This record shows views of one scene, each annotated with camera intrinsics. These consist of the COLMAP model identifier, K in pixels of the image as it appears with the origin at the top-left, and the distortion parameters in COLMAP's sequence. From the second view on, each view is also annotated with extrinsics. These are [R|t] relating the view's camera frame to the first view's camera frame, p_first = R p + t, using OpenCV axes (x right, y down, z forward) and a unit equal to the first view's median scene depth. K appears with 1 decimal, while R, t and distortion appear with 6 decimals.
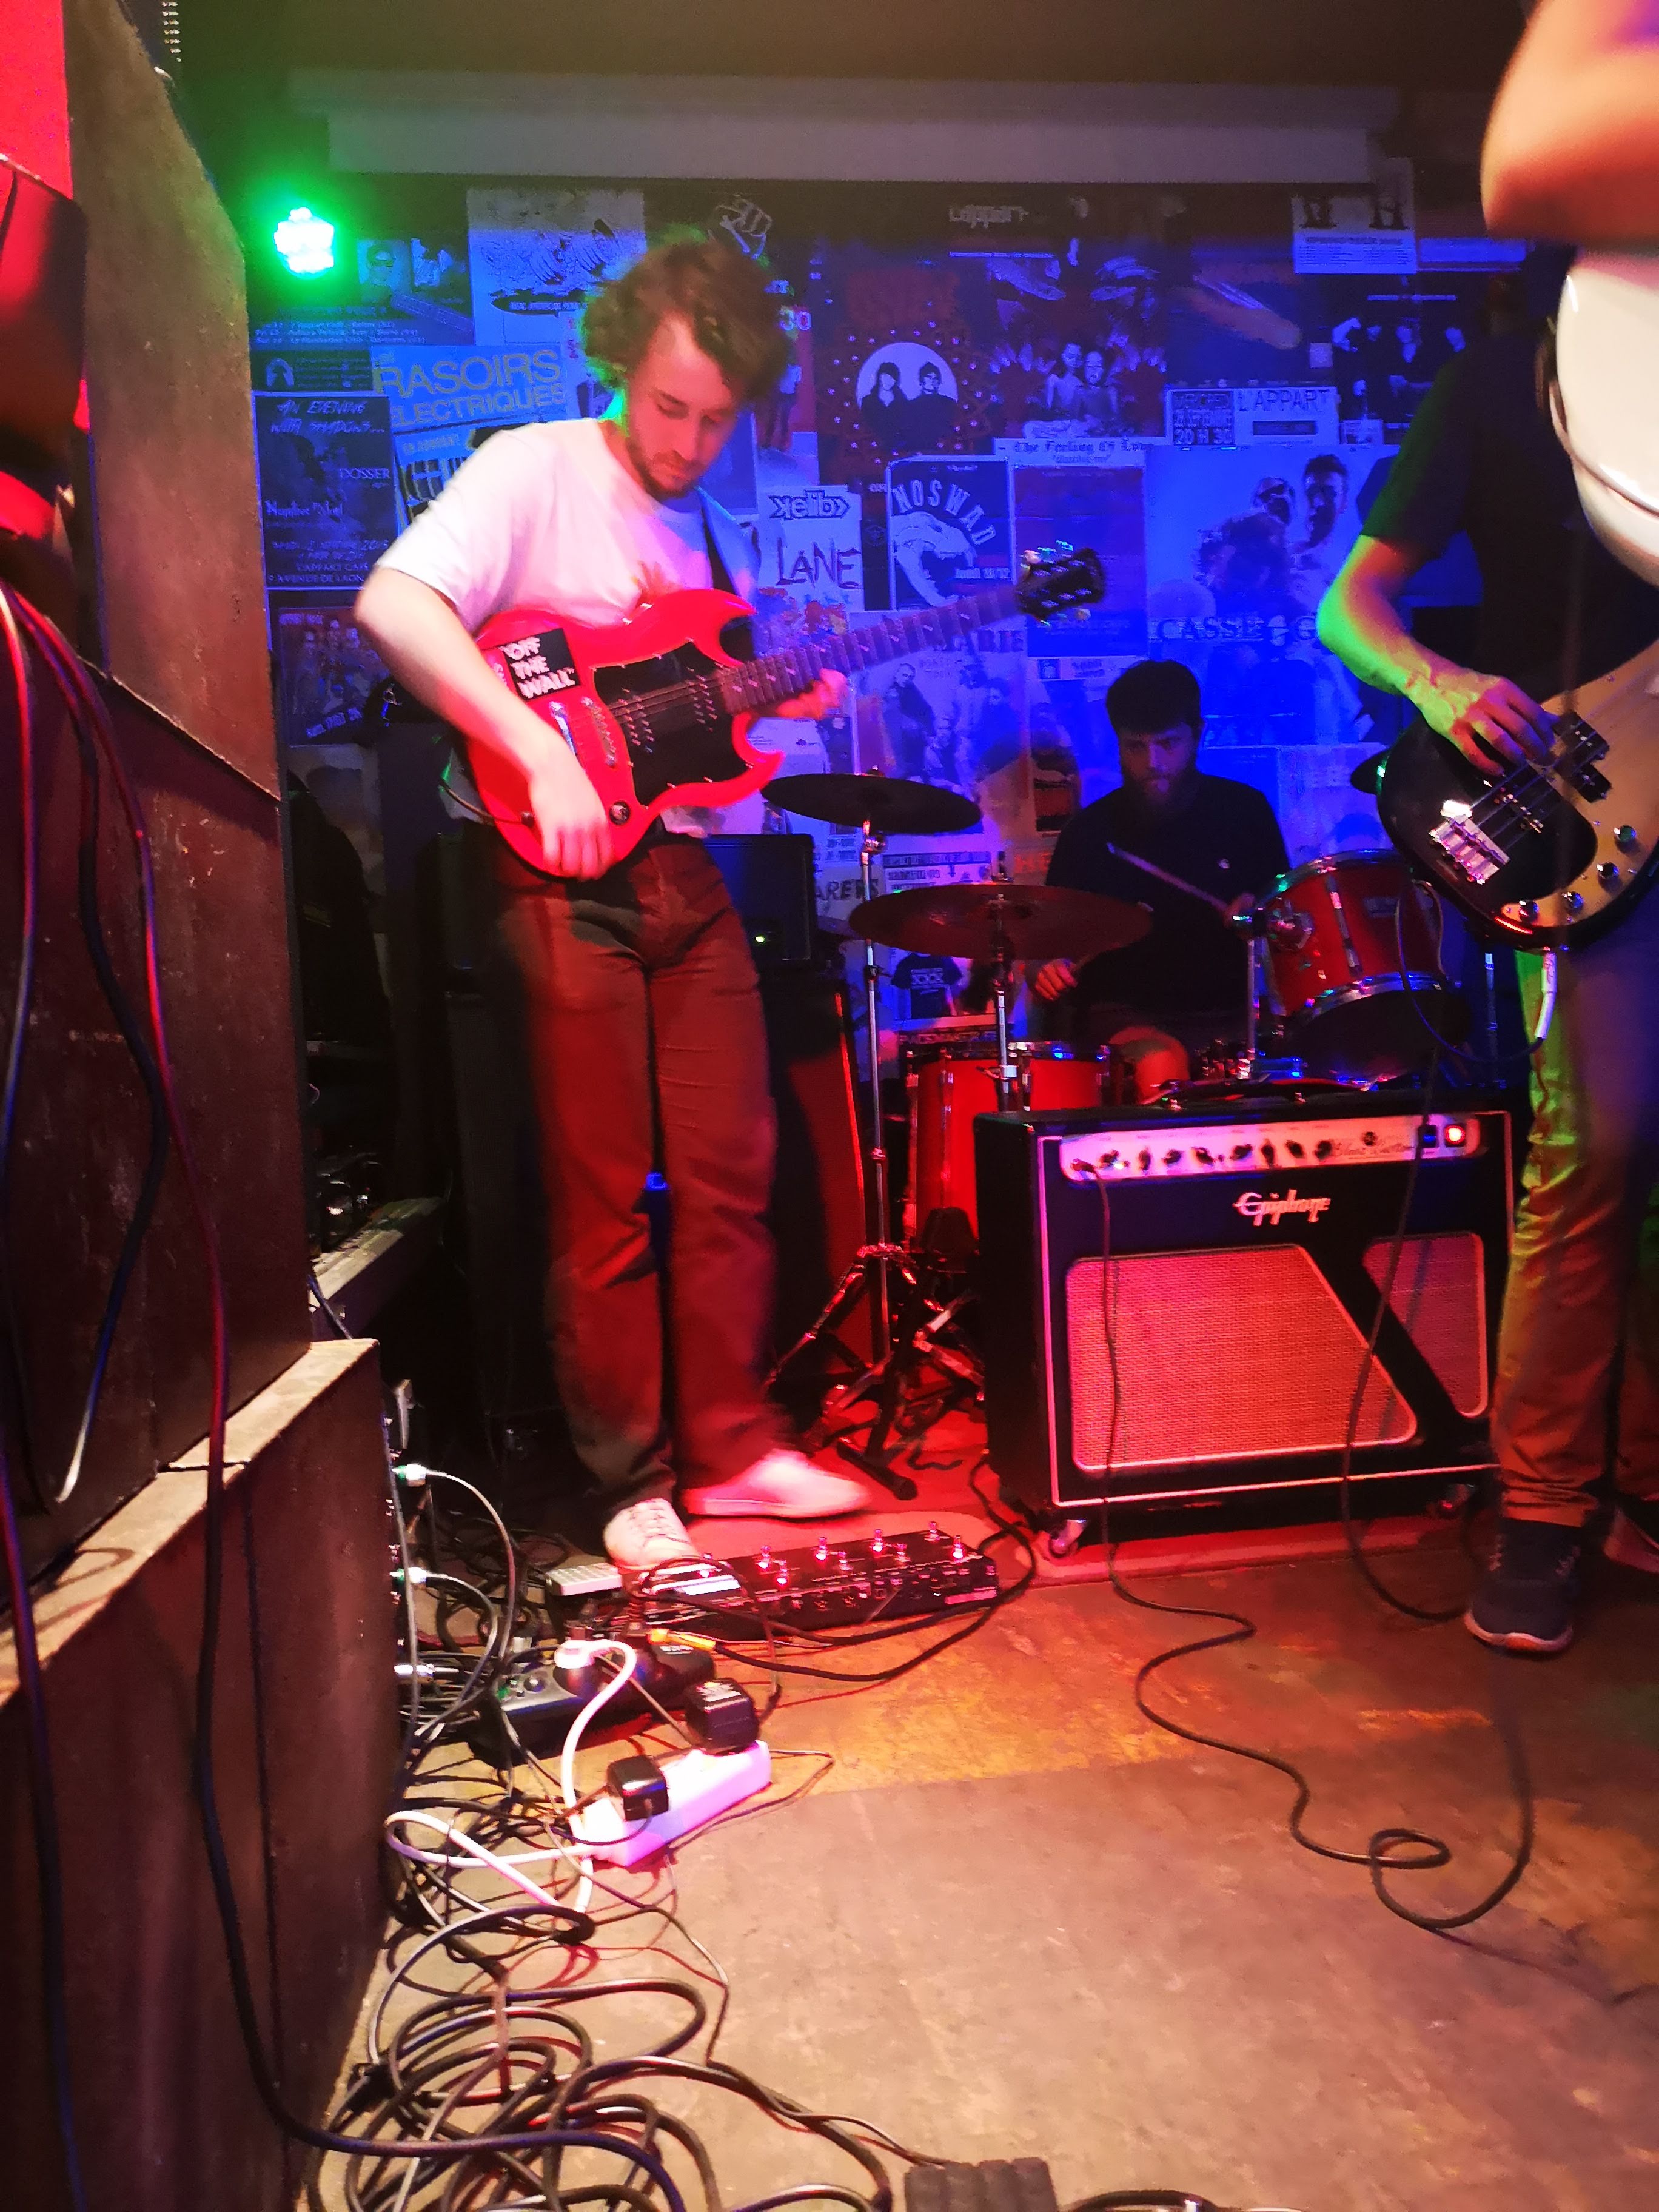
lens RADIAL K [[1712.8, 0, 831.7], [0, 1712.8, 1104.0], [0, 0, 1]] dist [0.067612, -0.076425]
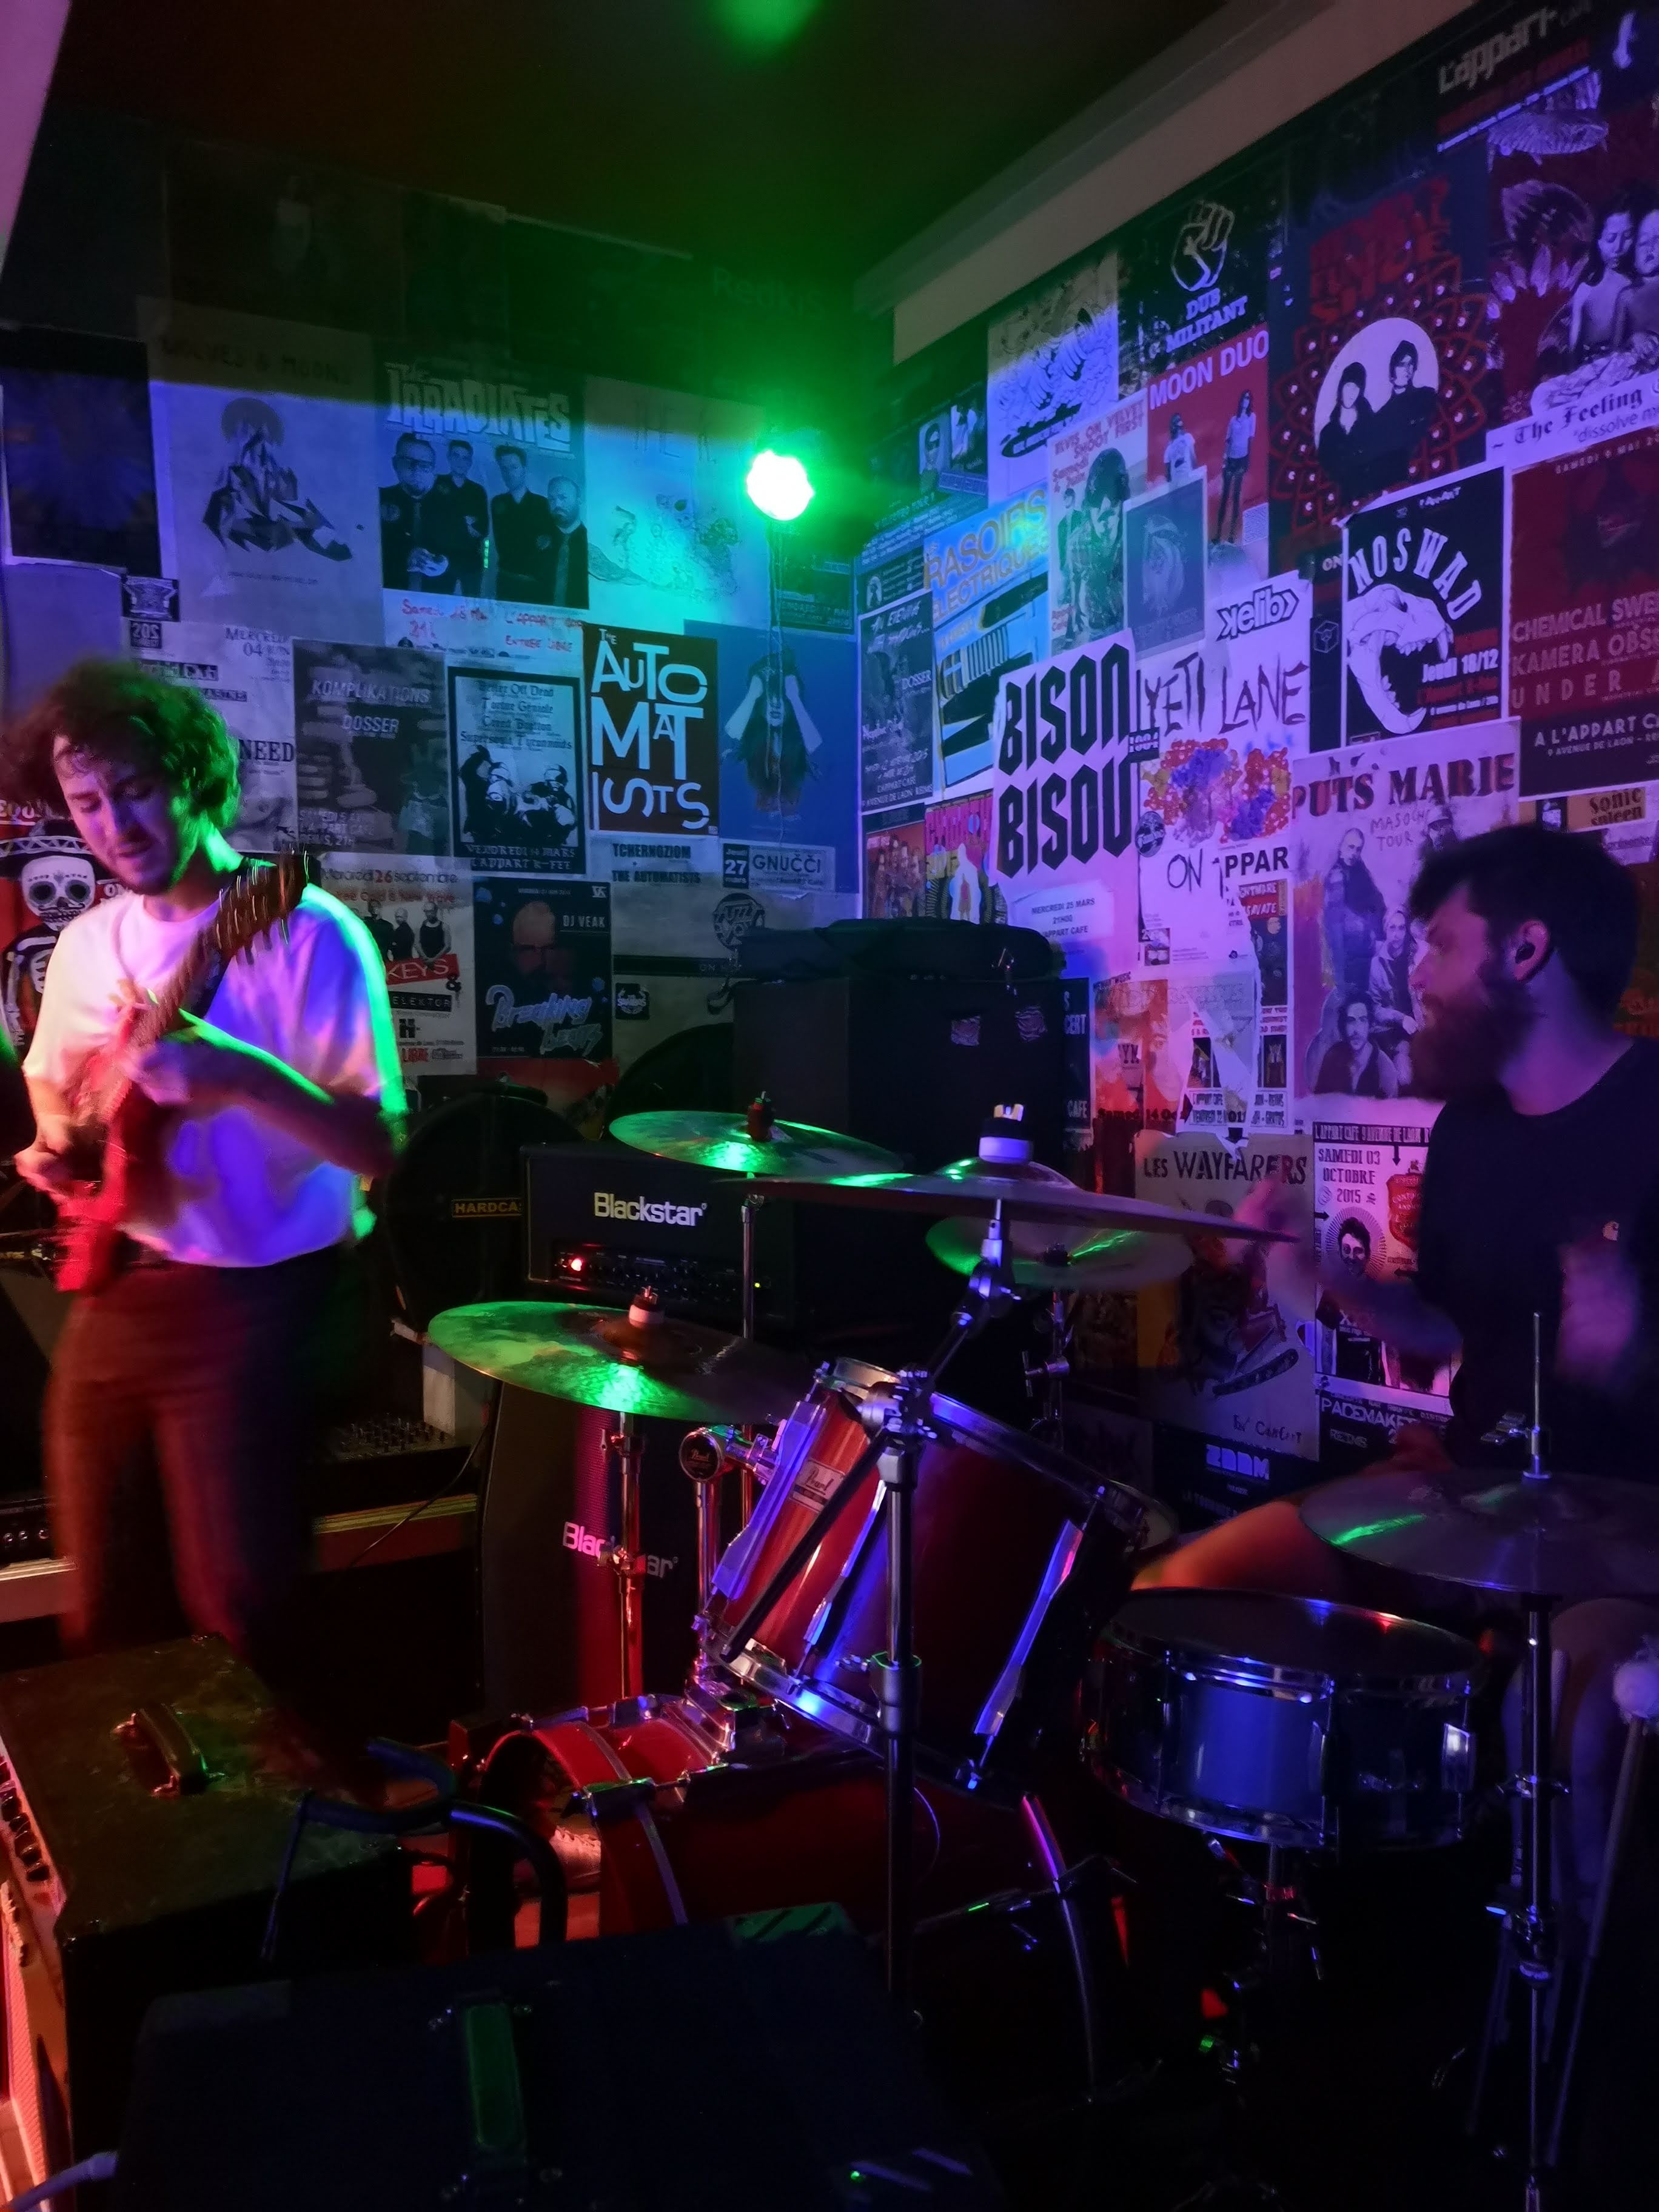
lens RADIAL K [[1748.9, 0, 832.9], [0, 1748.9, 1112.0], [0, 0, 1]] dist [0.033557, -0.065445]
pose [[0.390597, 0.081252, -0.916969, 0.573810], [-0.044890, 0.996593, 0.069186, -0.187758], [0.919467, 0.014139, 0.392914, 0.568338]]
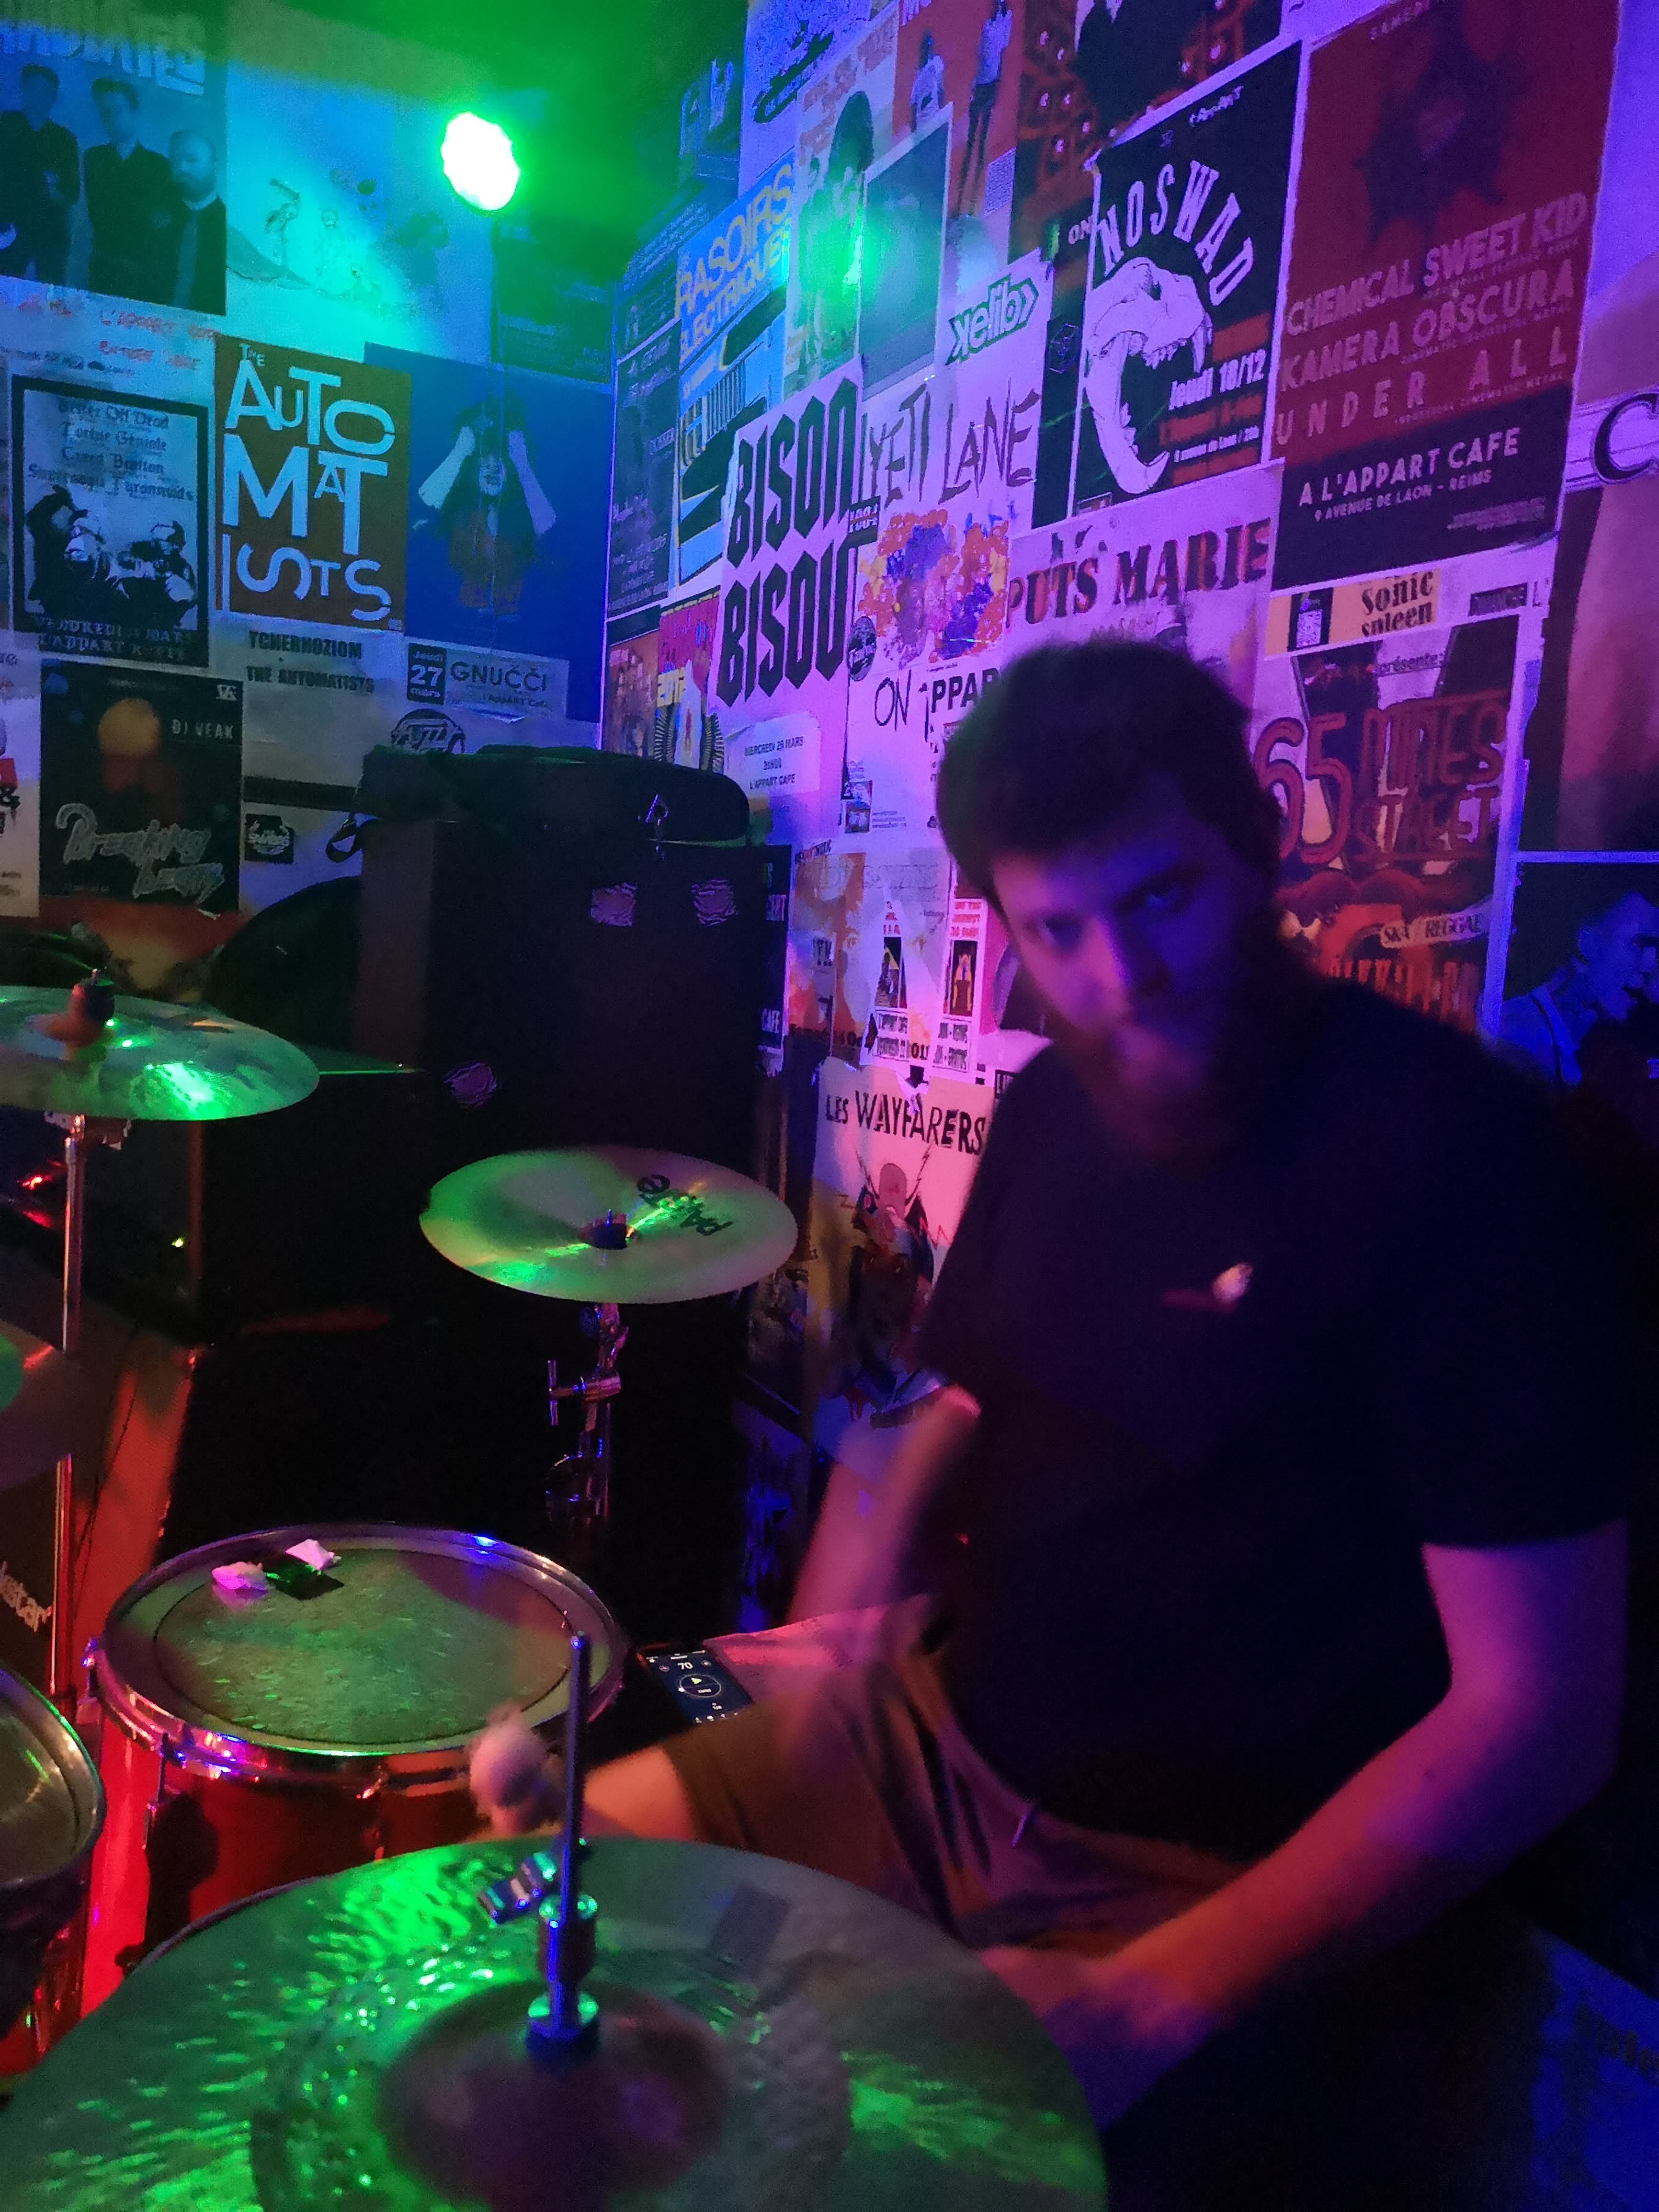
lens RADIAL K [[1708.1, 0, 831.5], [0, 1708.1, 1104.0], [0, 0, 1]] dist [0.067636, -0.076534]
pose [[0.334956, 0.173016, -0.926213, 0.441663], [-0.112547, 0.983306, 0.142979, -0.197063], [0.935488, 0.056351, 0.348837, 0.800872]]
